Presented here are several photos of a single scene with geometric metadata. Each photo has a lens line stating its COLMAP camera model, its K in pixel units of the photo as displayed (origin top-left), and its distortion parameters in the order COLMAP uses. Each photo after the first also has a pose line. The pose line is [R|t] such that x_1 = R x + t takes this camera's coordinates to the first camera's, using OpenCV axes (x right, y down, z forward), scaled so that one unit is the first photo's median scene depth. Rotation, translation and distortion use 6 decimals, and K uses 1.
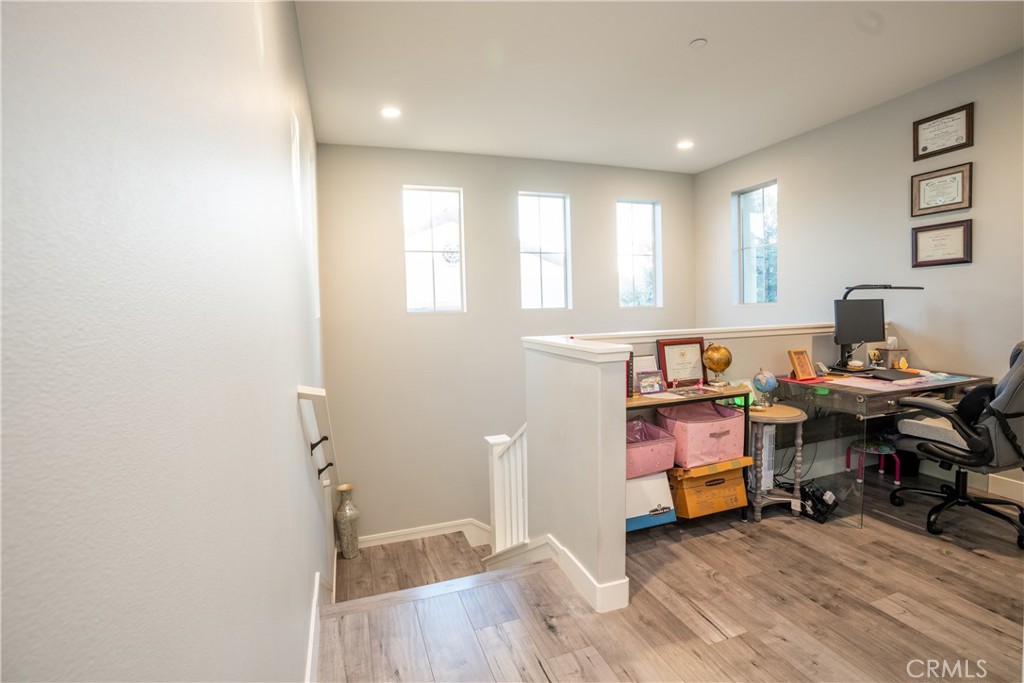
lens RADIAL K [[471.7, 0, 514.6], [0, 471.7, 345.0], [0, 0, 1]] dist [-0.055832, 0.019939]
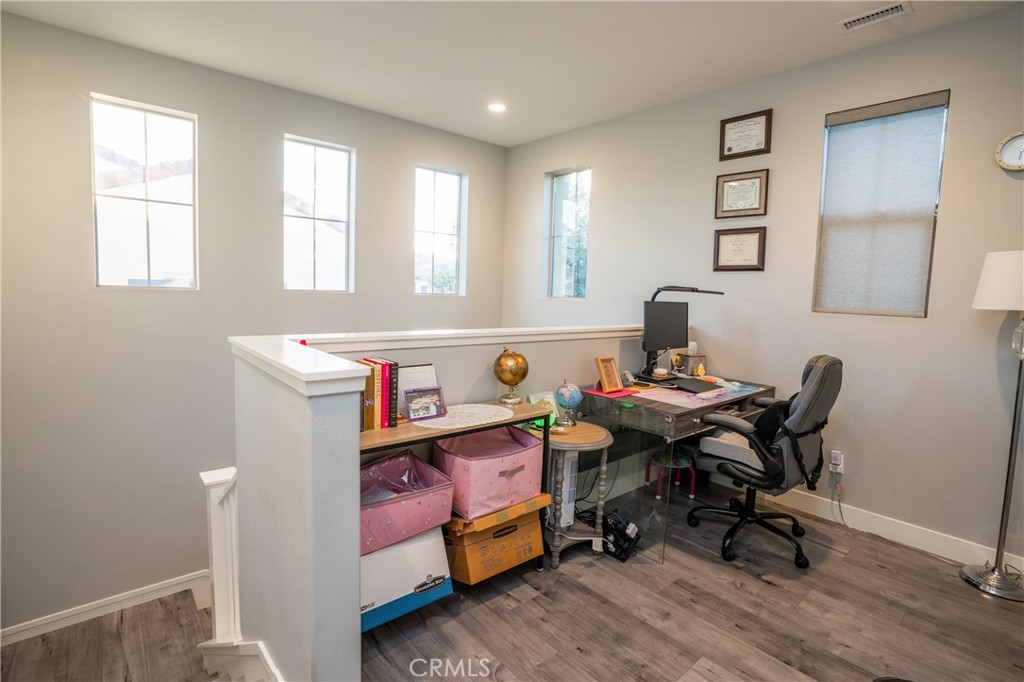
lens RADIAL K [[471.7, 0, 505.8], [0, 471.7, 345.2], [0, 0, 1]] dist [-0.055832, 0.019939]
pose [[0.937986, 0.020664, 0.346057, 0.132293], [-0.033858, 0.998910, 0.032122, -0.032988], [-0.345016, -0.041847, 0.937663, 0.239813]]
